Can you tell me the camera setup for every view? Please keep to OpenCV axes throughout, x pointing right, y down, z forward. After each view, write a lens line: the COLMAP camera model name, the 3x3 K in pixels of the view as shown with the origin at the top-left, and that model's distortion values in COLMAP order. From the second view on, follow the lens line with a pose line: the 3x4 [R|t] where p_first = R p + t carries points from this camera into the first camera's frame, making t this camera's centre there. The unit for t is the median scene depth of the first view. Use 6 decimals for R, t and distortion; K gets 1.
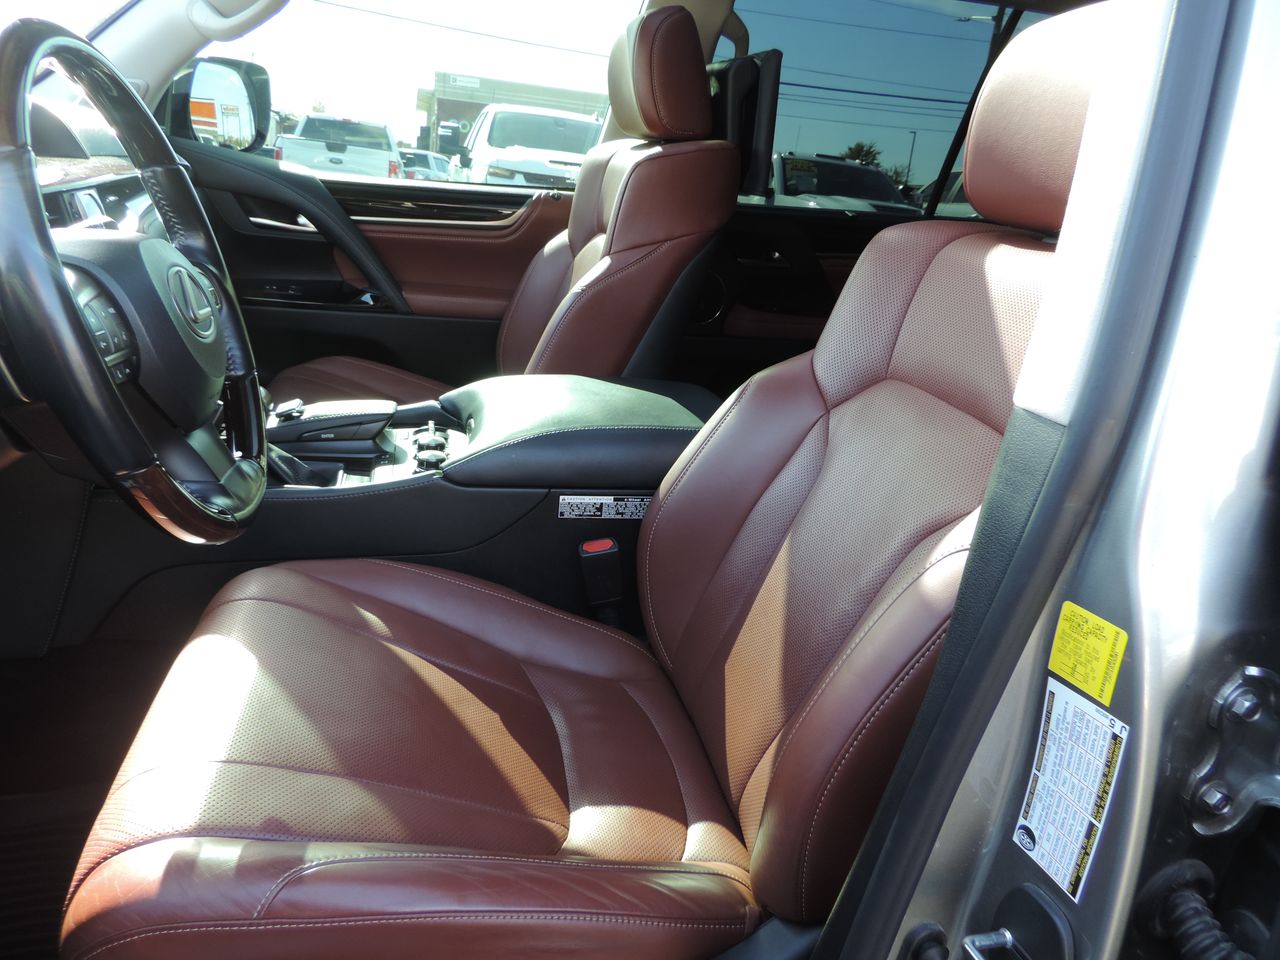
lens RADIAL K [[902.8, 0, 640.1], [0, 902.8, 490.3], [0, 0, 1]] dist [-0.018920, -0.003436]
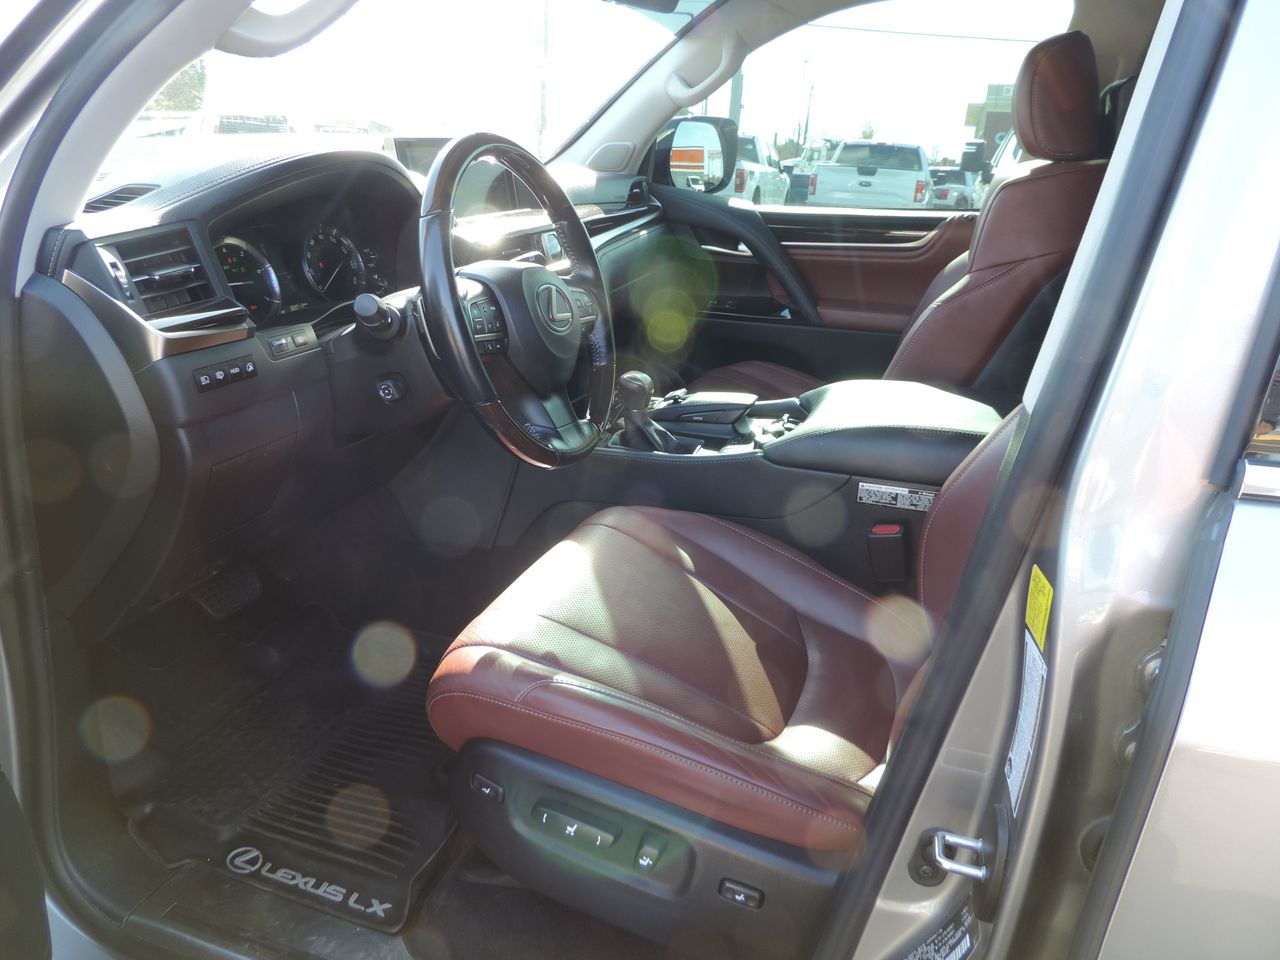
lens RADIAL K [[902.8, 0, 645.4], [0, 902.8, 500.5], [0, 0, 1]] dist [-0.018920, -0.003436]
pose [[0.846008, 0.117614, -0.520036, 0.211476], [-0.121682, 0.992217, 0.026449, 0.023853], [0.519099, 0.040903, 0.853735, -0.095495]]
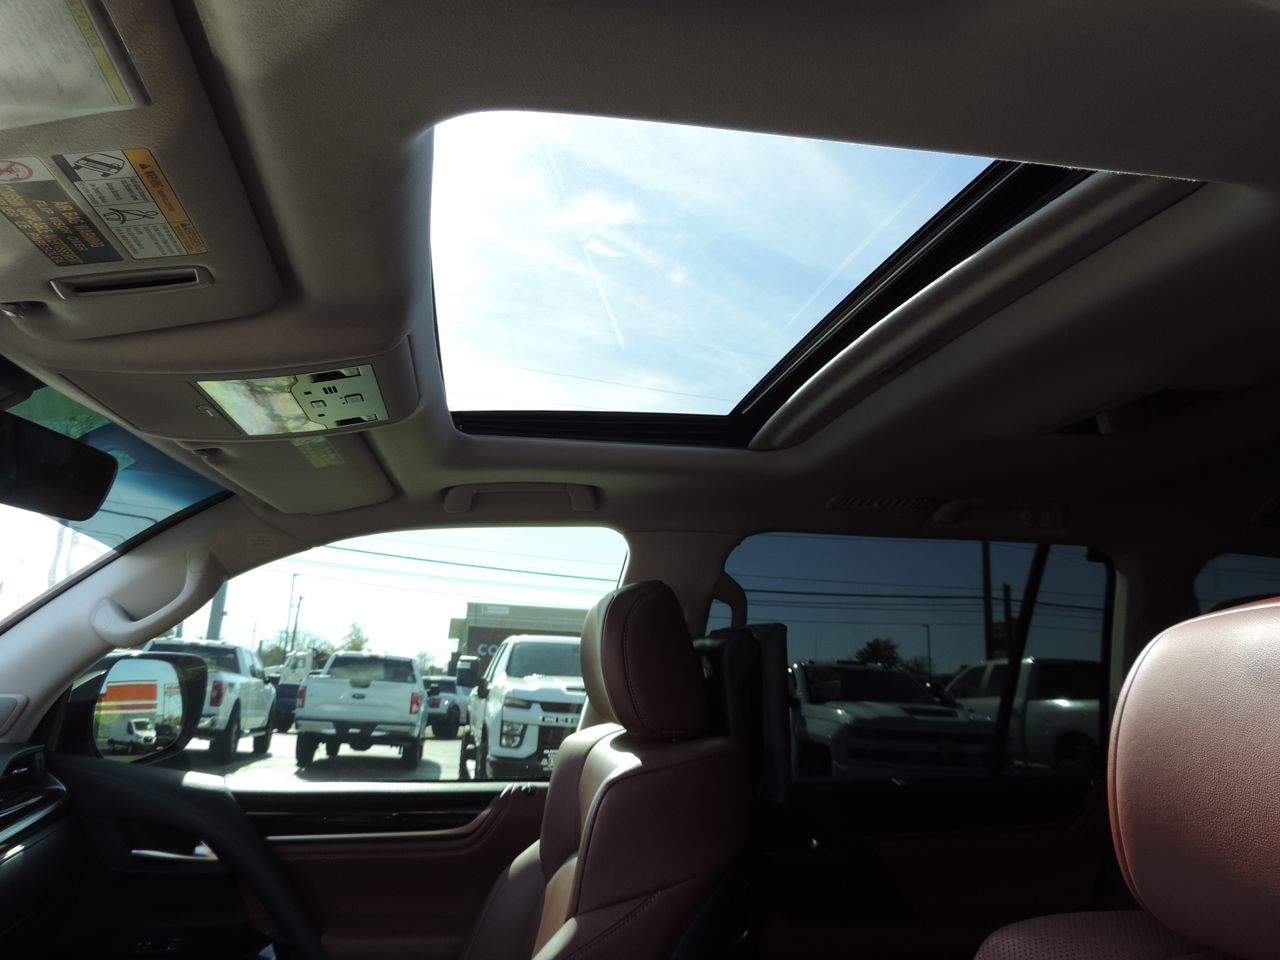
lens RADIAL K [[902.8, 0, 636.6], [0, 902.8, 486.2], [0, 0, 1]] dist [-0.018920, -0.003436]
pose [[0.997462, -0.068439, -0.019639, 0.045341], [0.048183, 0.851895, -0.521492, -0.166609], [0.052421, 0.519222, 0.853030, 0.222025]]
